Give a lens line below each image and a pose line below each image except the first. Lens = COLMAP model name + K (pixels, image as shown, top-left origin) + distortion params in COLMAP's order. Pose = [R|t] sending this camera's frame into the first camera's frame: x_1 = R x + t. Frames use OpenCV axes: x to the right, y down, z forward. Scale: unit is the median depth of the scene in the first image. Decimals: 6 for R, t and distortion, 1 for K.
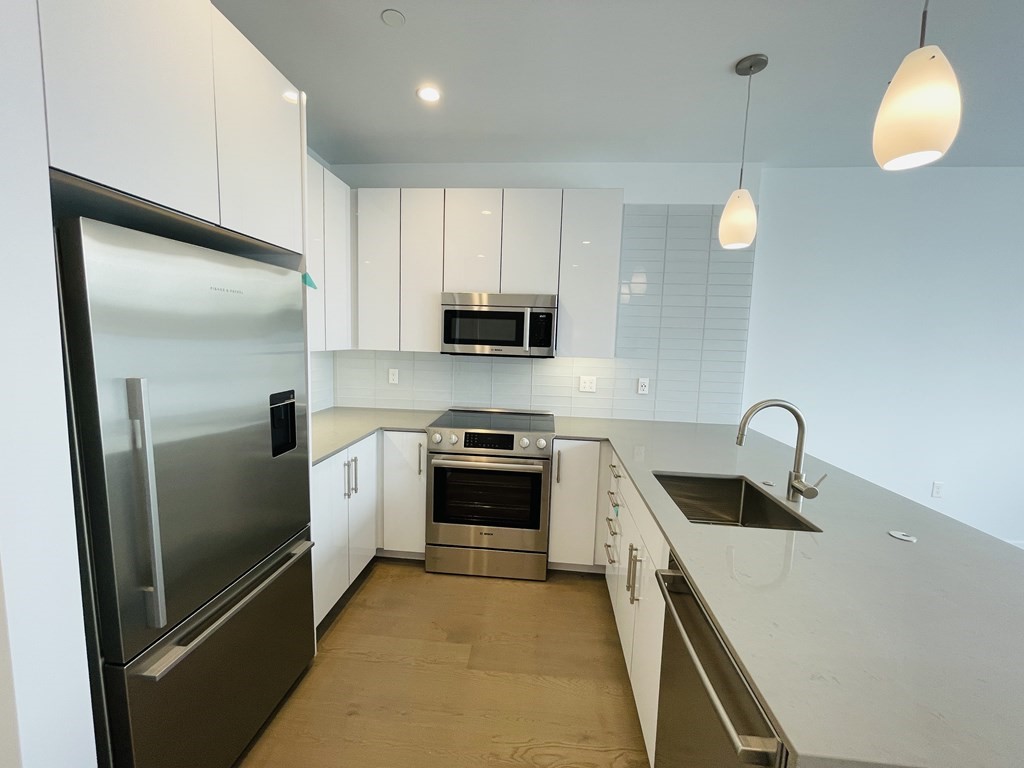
lens RADIAL K [[420.0, 0, 511.8], [0, 420.0, 382.6], [0, 0, 1]] dist [0.009200, -0.000016]
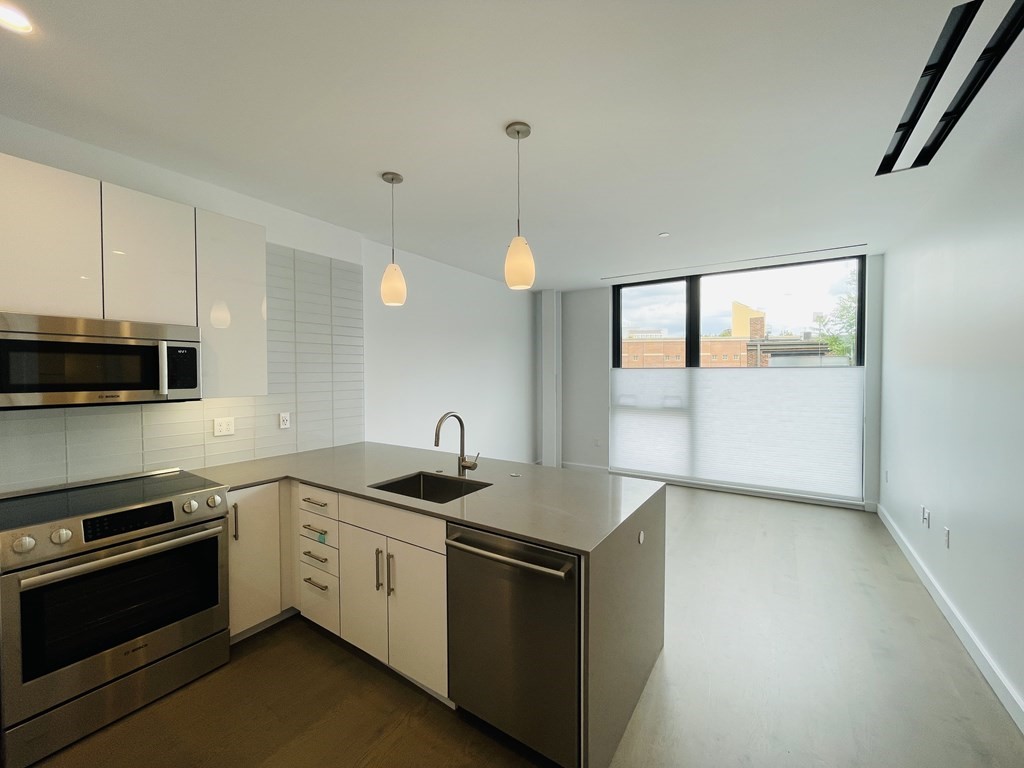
lens RADIAL K [[420.0, 0, 506.8], [0, 420.0, 383.1], [0, 0, 1]] dist [0.009200, -0.000016]
pose [[0.477502, -0.054443, 0.876942, -0.369170], [0.112816, 0.993616, 0.000257, -0.024559], [-0.871357, 0.098811, 0.480596, 0.047317]]
